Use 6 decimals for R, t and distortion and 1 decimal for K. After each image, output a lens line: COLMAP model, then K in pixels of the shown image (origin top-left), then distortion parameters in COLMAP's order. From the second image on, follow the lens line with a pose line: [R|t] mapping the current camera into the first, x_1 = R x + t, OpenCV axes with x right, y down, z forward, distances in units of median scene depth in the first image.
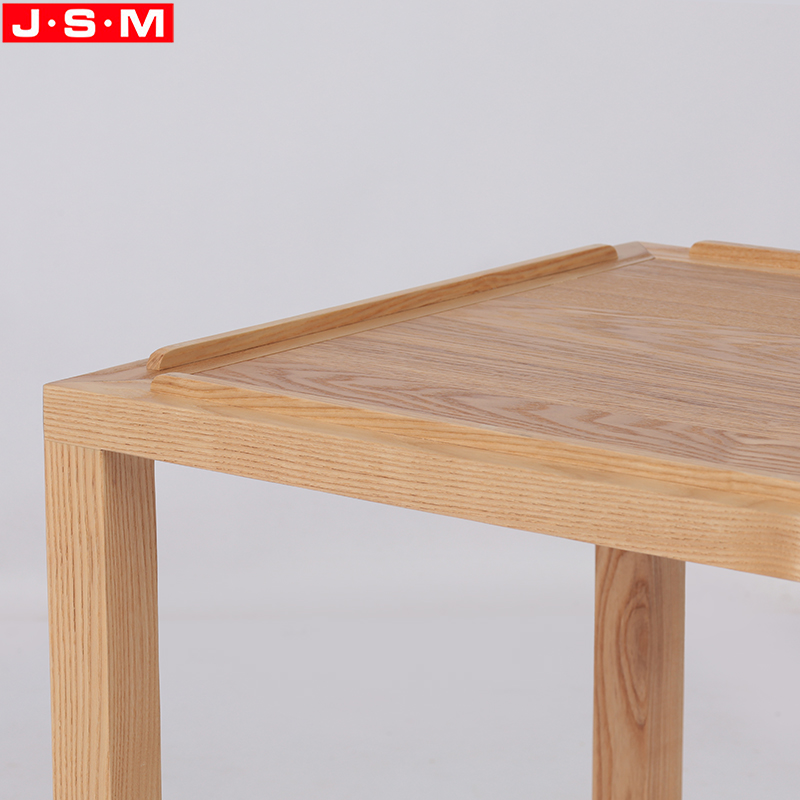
lens RADIAL K [[3726.9, 0, 395.2], [0, 3726.9, 402.0], [0, 0, 1]] dist [0.135918, 0.000000]
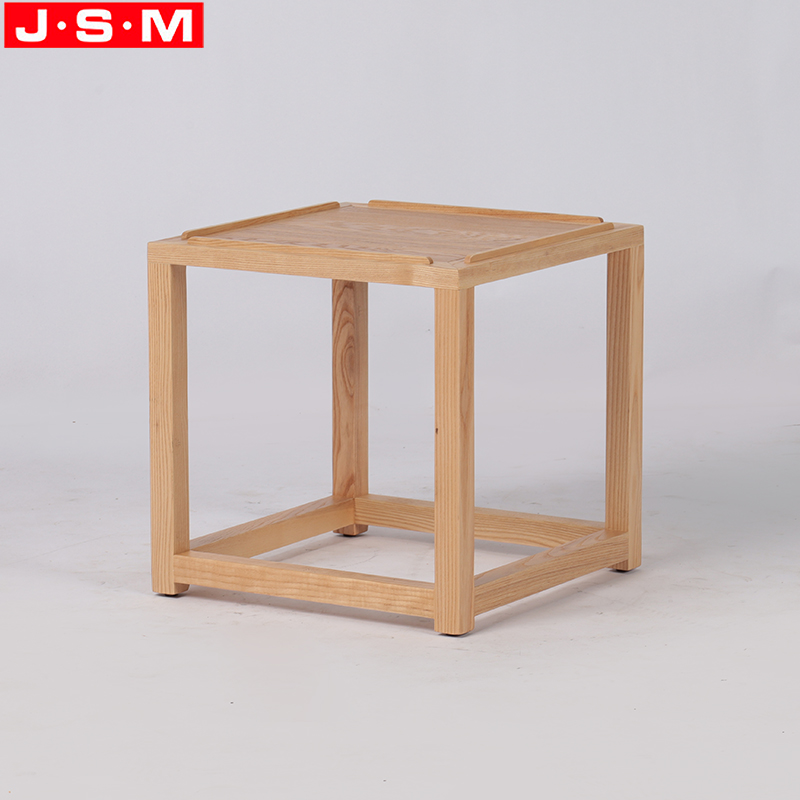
lens RADIAL K [[3726.9, 0, 403.3], [0, 3726.9, 400.5], [0, 0, 1]] dist [0.135918, 0.000000]
pose [[0.993571, -0.019352, 0.111545, -0.215102], [0.023806, 0.998966, -0.038736, 0.224719], [-0.110680, 0.041143, 0.993004, -1.793310]]
